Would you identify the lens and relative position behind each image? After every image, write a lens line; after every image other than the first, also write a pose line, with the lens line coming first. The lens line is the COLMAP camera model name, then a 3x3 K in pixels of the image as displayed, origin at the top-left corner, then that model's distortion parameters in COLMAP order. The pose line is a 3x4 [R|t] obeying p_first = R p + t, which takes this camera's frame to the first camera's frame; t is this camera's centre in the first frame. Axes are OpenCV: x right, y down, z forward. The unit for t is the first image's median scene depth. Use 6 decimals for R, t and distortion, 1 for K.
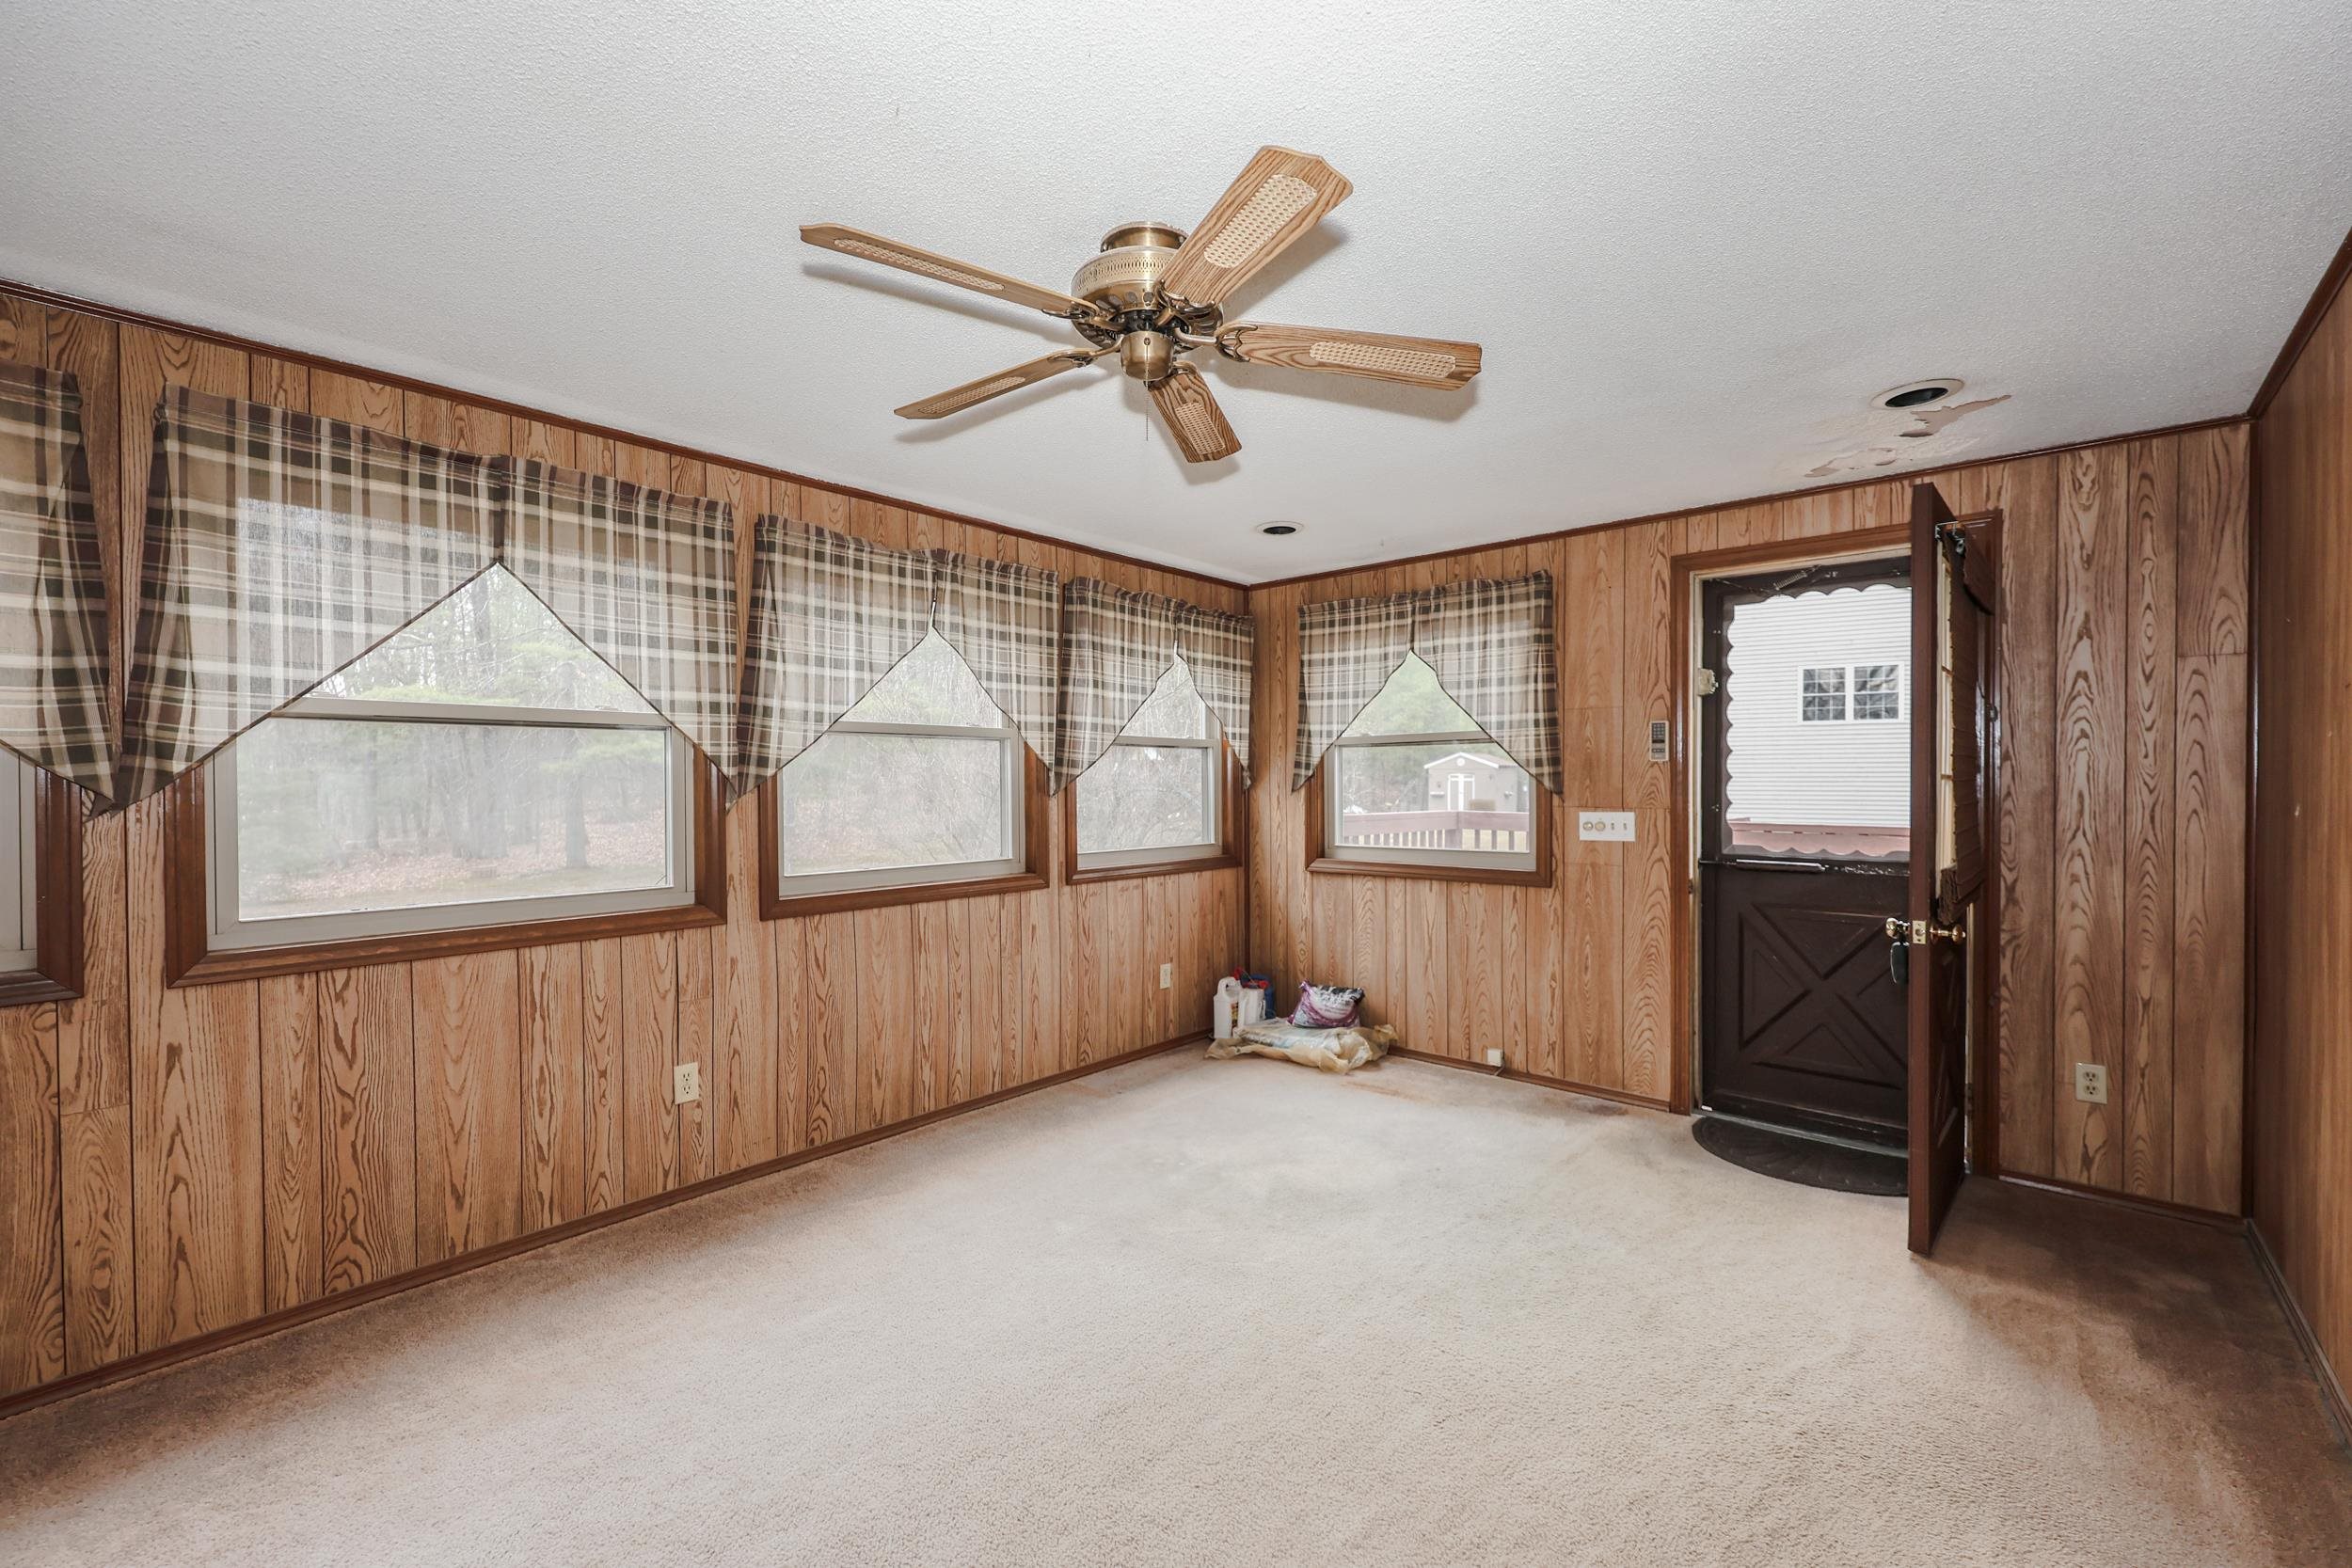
lens RADIAL K [[971.9, 0, 1188.3], [0, 971.9, 795.3], [0, 0, 1]] dist [0.000345, 0.000212]
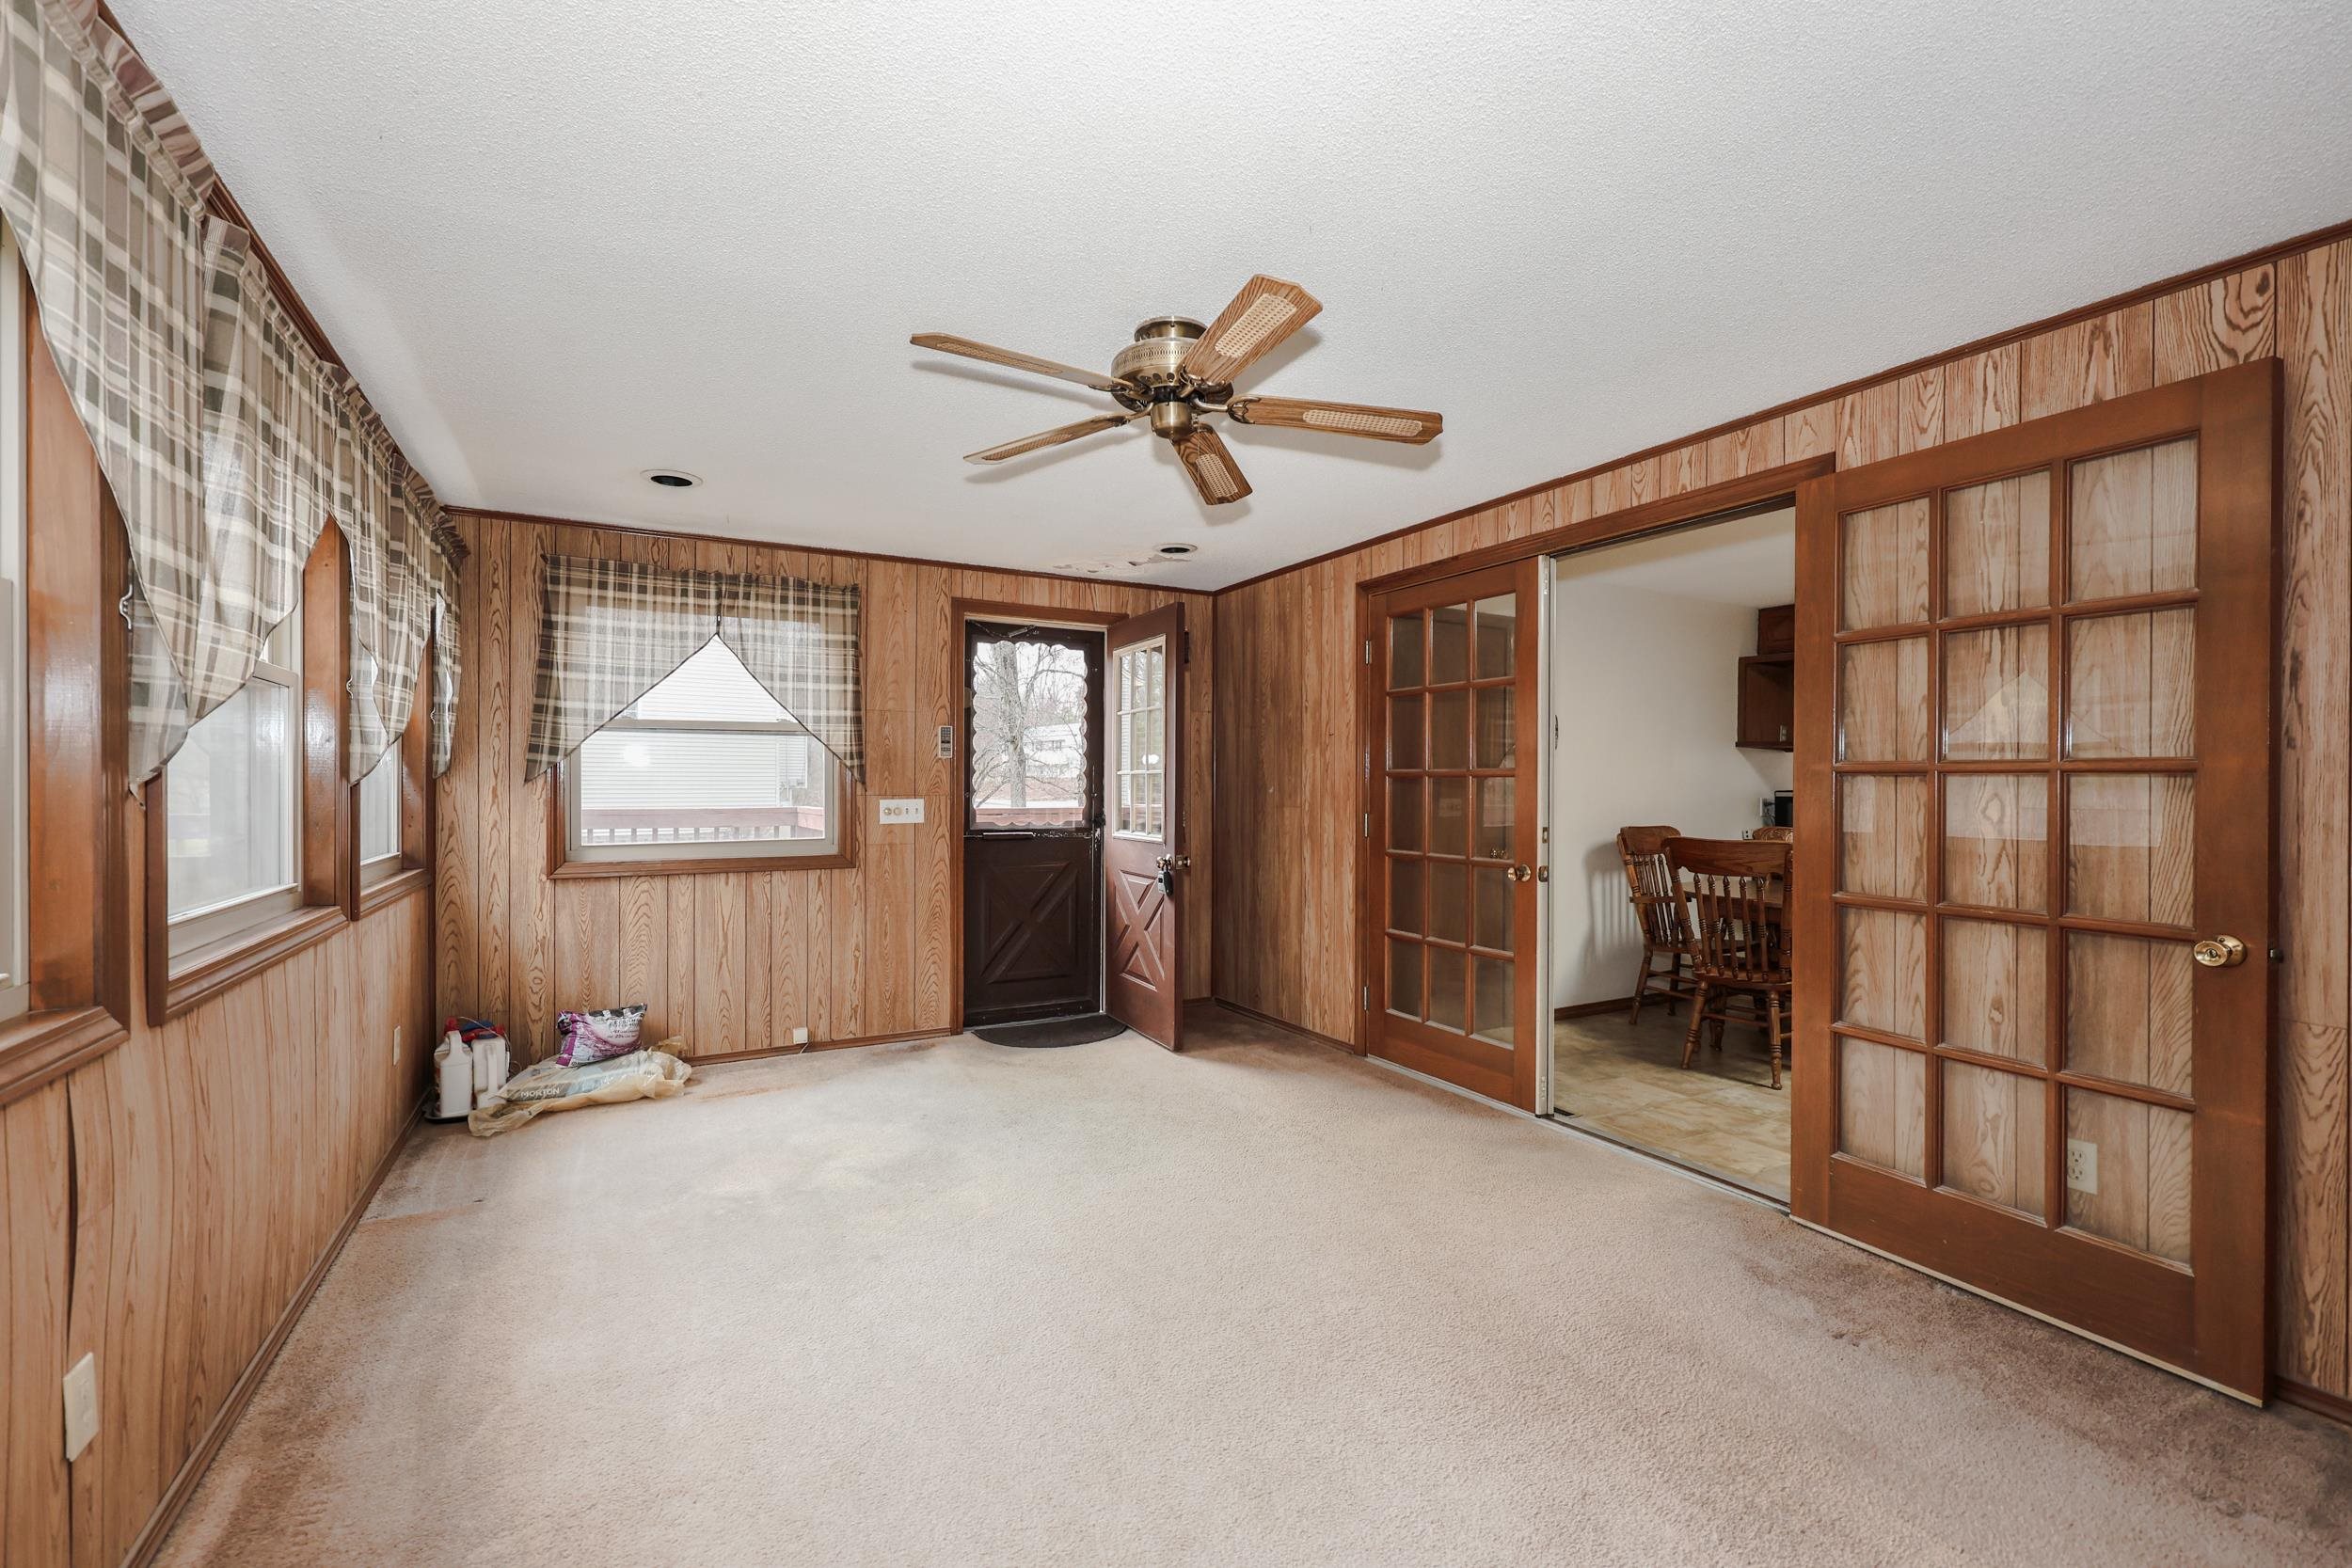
lens RADIAL K [[970.4, 0, 1161.3], [0, 970.4, 792.1], [0, 0, 1]] dist [0.002438, 0.000437]
pose [[0.351376, 0.000549, 0.936234, -0.554185], [0.011994, 0.999915, -0.005088, 0.017924], [-0.936158, 0.013017, 0.351340, 0.278360]]
